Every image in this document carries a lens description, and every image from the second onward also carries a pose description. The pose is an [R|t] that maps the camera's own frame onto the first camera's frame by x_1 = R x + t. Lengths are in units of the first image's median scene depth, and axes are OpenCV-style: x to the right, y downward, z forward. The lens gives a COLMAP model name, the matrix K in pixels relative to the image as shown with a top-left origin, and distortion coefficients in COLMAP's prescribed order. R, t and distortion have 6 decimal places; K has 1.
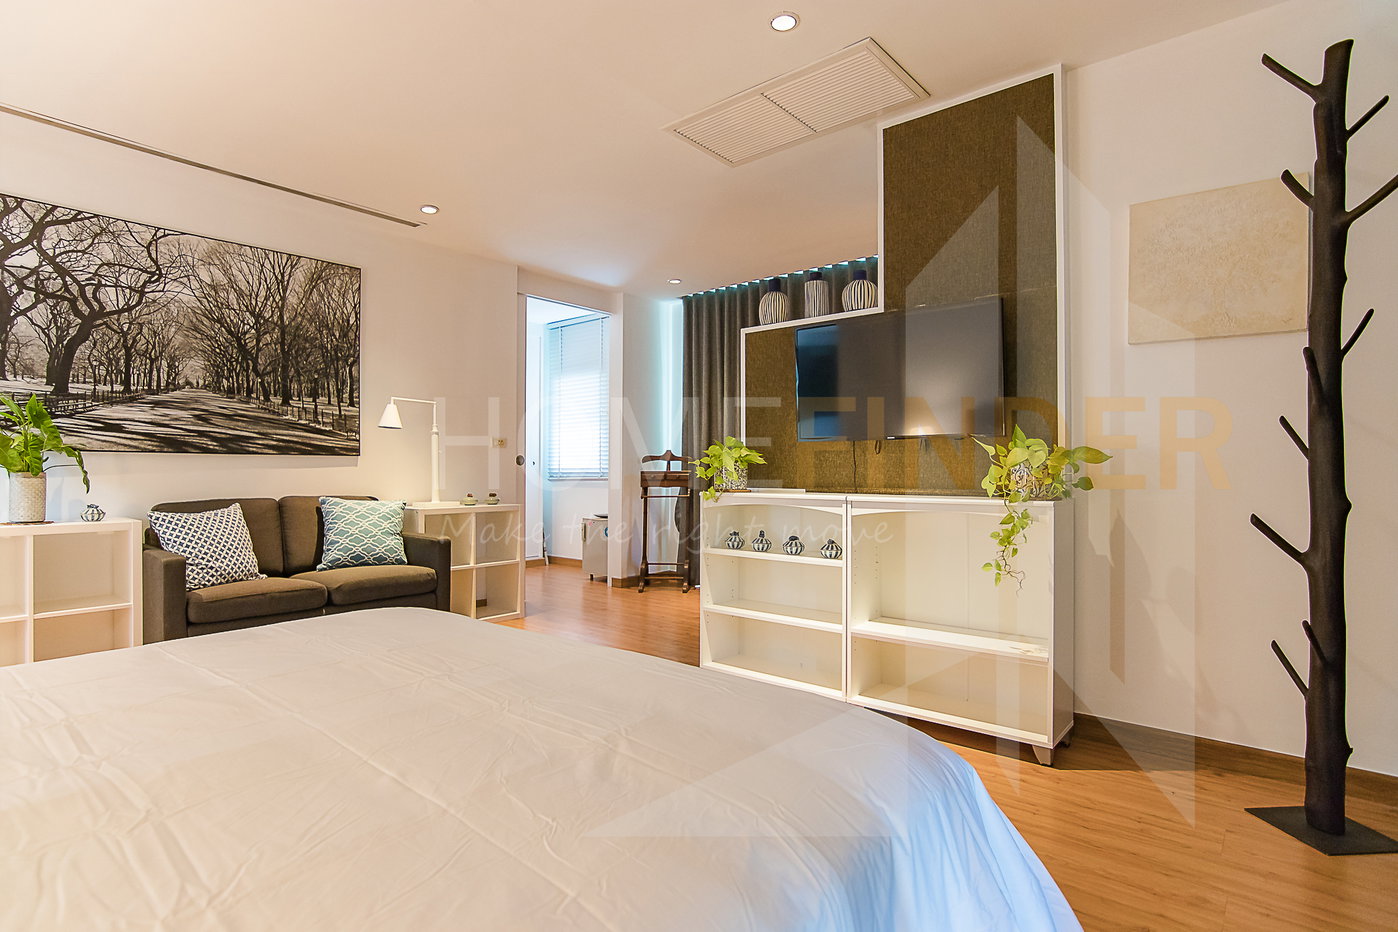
lens RADIAL K [[716.2, 0, 702.7], [0, 716.2, 464.1], [0, 0, 1]] dist [-0.032447, 0.010120]
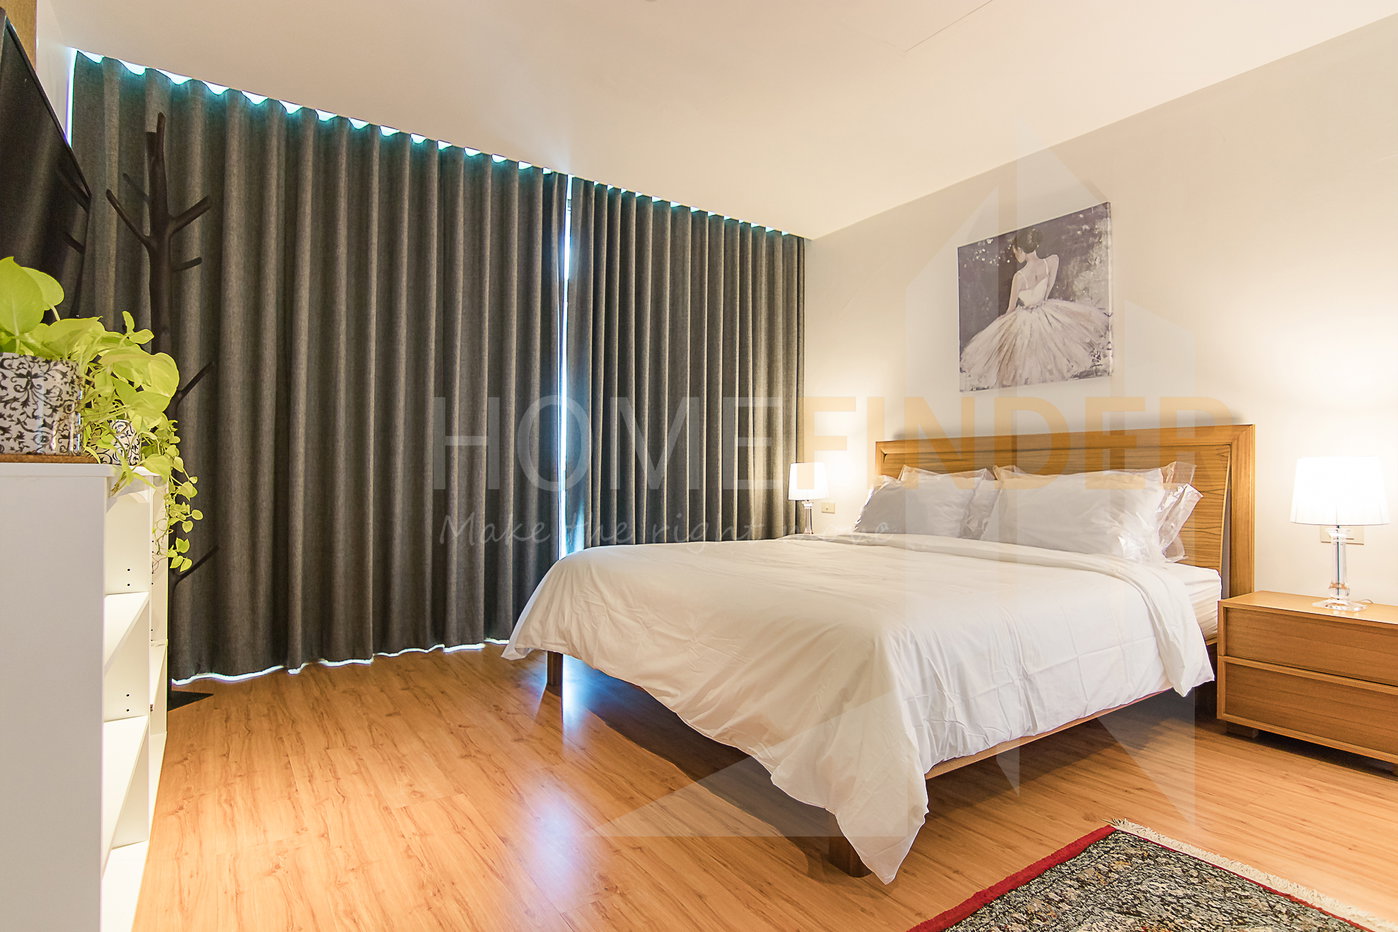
lens RADIAL K [[716.2, 0, 692.9], [0, 716.2, 466.2], [0, 0, 1]] dist [-0.032447, 0.010120]
pose [[-0.960992, -0.005401, 0.276523, -0.270643], [-0.010943, 0.999769, -0.018503, 0.038741], [-0.276359, -0.020808, -0.960829, 1.112532]]
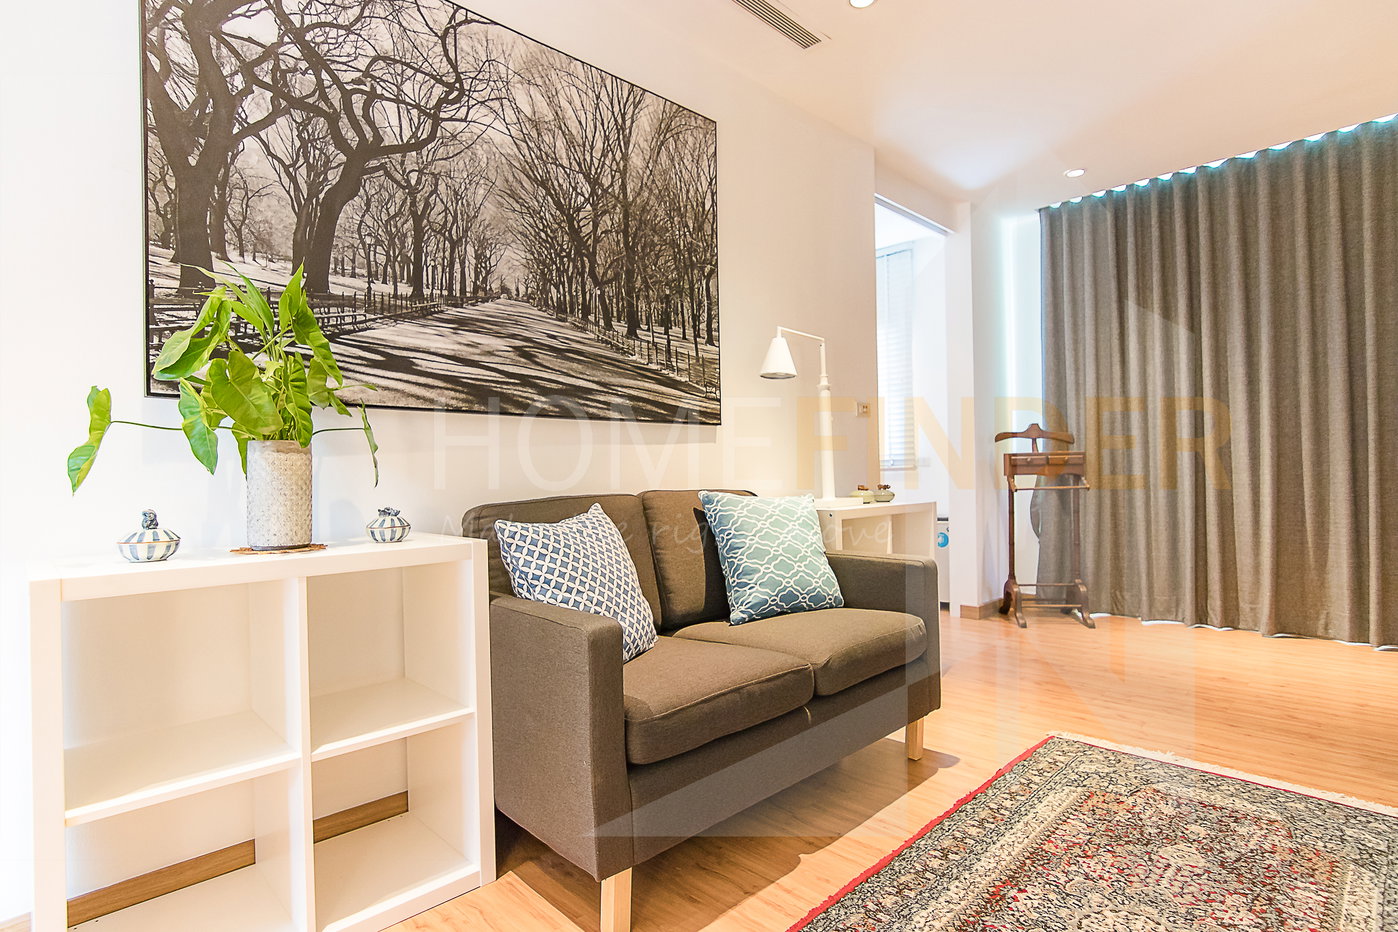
lens RADIAL K [[716.2, 0, 699.2], [0, 716.2, 465.5], [0, 0, 1]] dist [-0.032447, 0.010120]
pose [[0.996161, -0.019348, -0.085371, -0.537263], [0.019191, 0.999812, -0.002658, 0.028980], [0.085407, 0.001009, 0.996346, 0.458458]]
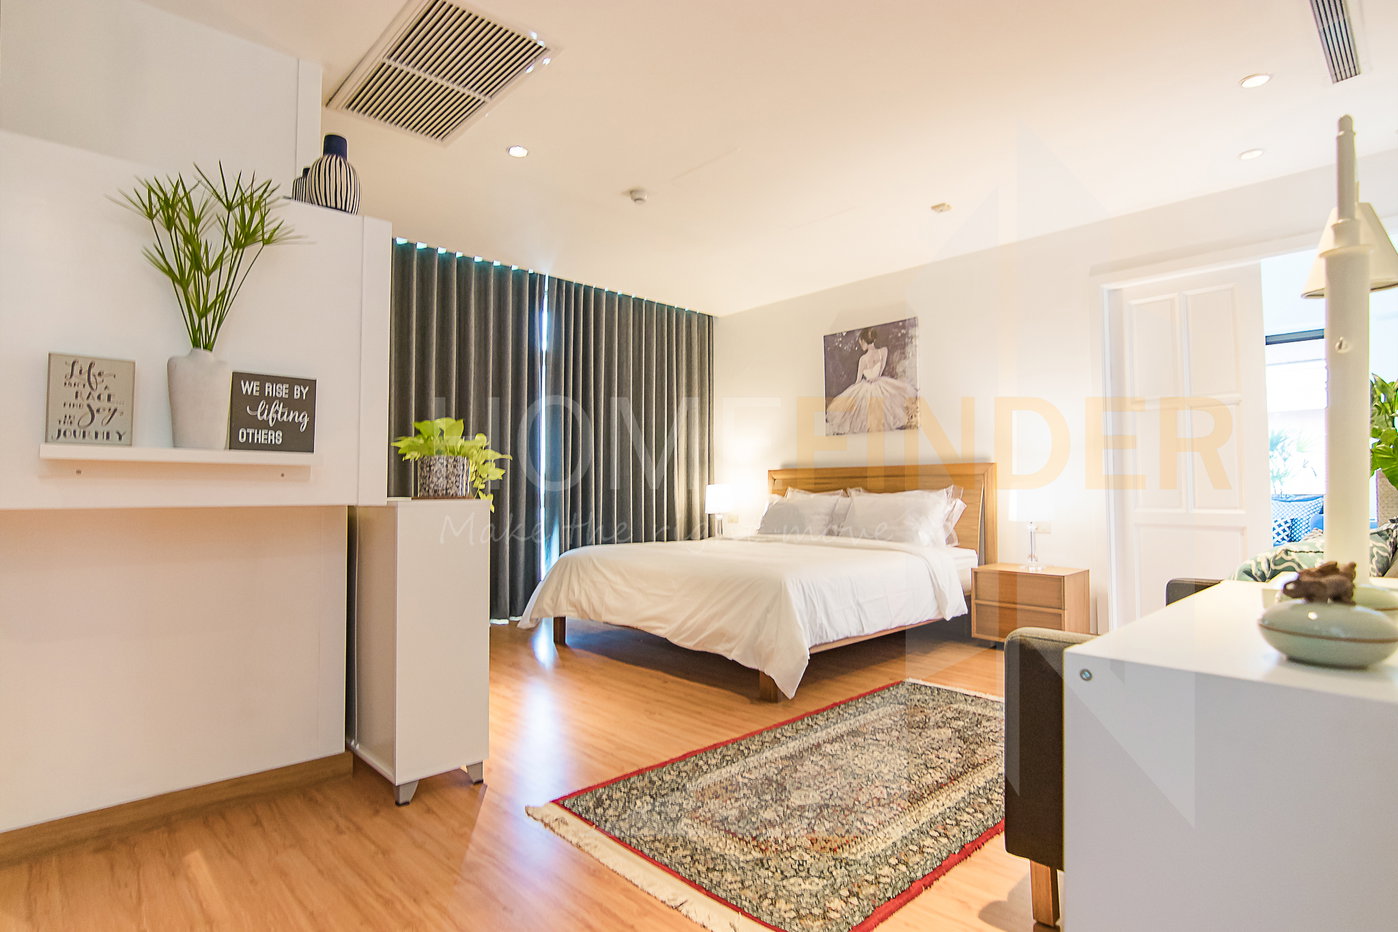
lens RADIAL K [[716.2, 0, 699.7], [0, 716.2, 465.1], [0, 0, 1]] dist [-0.032447, 0.010120]
pose [[-0.994564, 0.004161, 0.104043, -0.248813], [-0.000253, 0.999102, -0.042373, 0.031828], [-0.104126, -0.042169, -0.993670, 1.539425]]
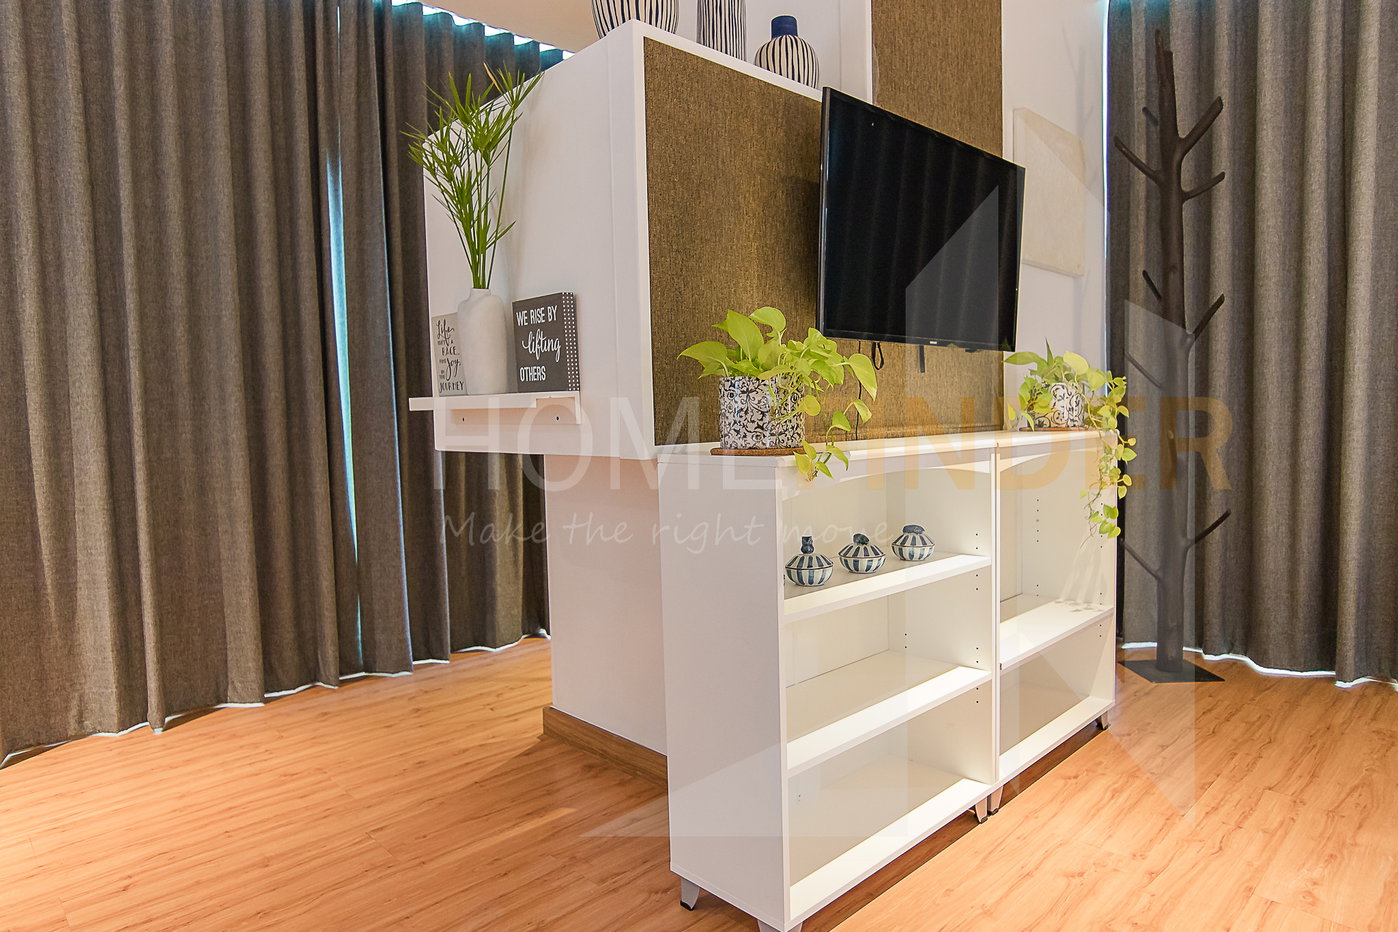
lens RADIAL K [[838.8, 0, 692.0], [0, 838.8, 466.4], [0, 0, 1]] dist [-0.021507, 0.007414]
pose [[0.105457, -0.069650, 0.991982, -0.382075], [0.016334, 0.997531, 0.068303, 0.013331], [-0.994290, 0.009000, 0.106334, 0.928020]]
